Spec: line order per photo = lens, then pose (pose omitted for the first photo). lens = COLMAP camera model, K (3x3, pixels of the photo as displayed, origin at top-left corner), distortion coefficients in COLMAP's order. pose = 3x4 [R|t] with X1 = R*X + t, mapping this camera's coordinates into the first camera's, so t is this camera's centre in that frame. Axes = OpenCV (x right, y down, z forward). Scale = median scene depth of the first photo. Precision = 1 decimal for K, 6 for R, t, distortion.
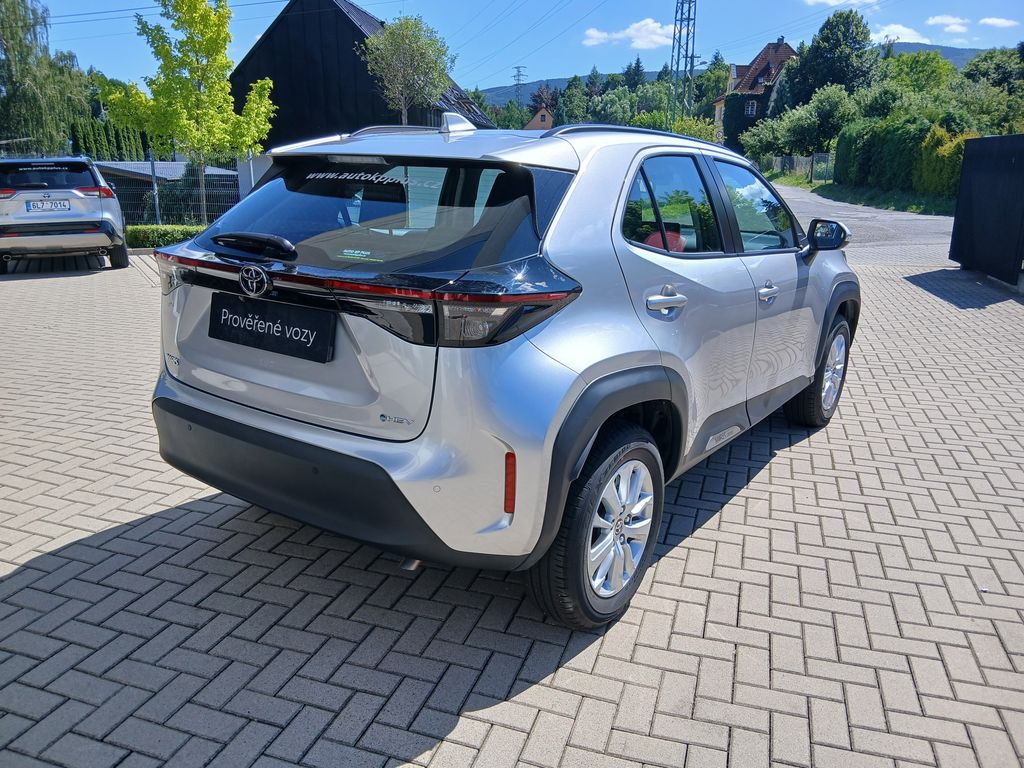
lens RADIAL K [[779.1, 0, 508.0], [0, 779.1, 386.6], [0, 0, 1]] dist [0.054942, -0.088943]
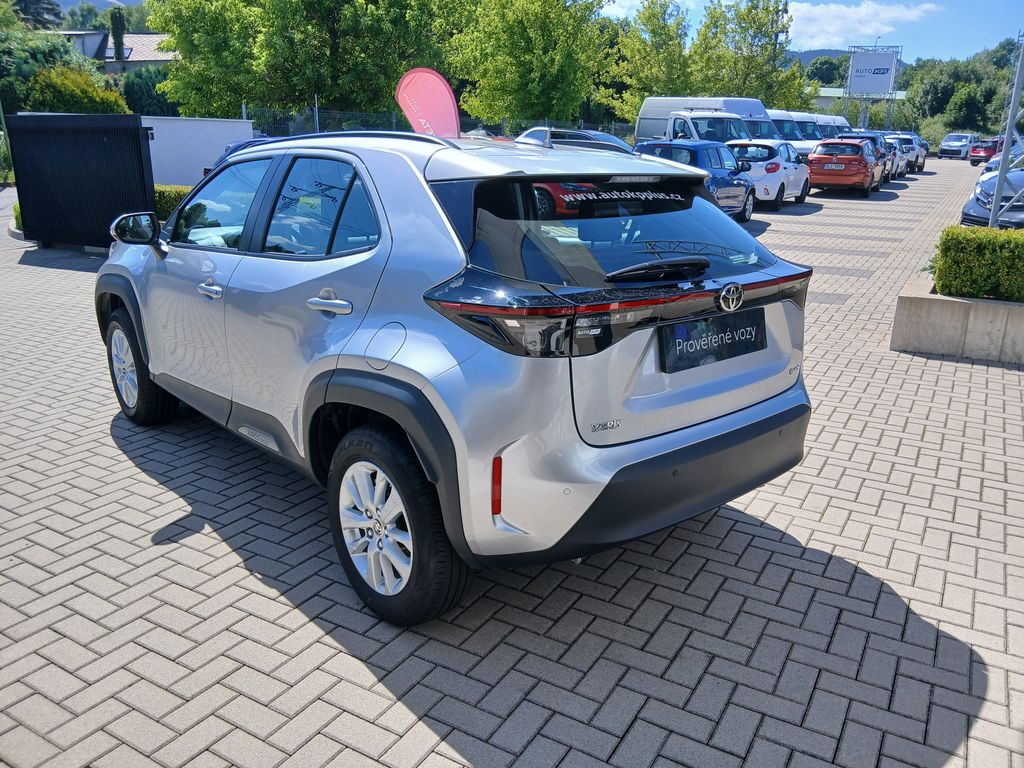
lens RADIAL K [[779.1, 0, 513.7], [0, 779.1, 386.8], [0, 0, 1]] dist [0.054942, -0.088943]
pose [[0.219819, -0.288992, 0.931753, -1.016746], [0.250215, 0.939865, 0.232477, -0.245328], [-0.942906, 0.182036, 0.278910, 0.713296]]
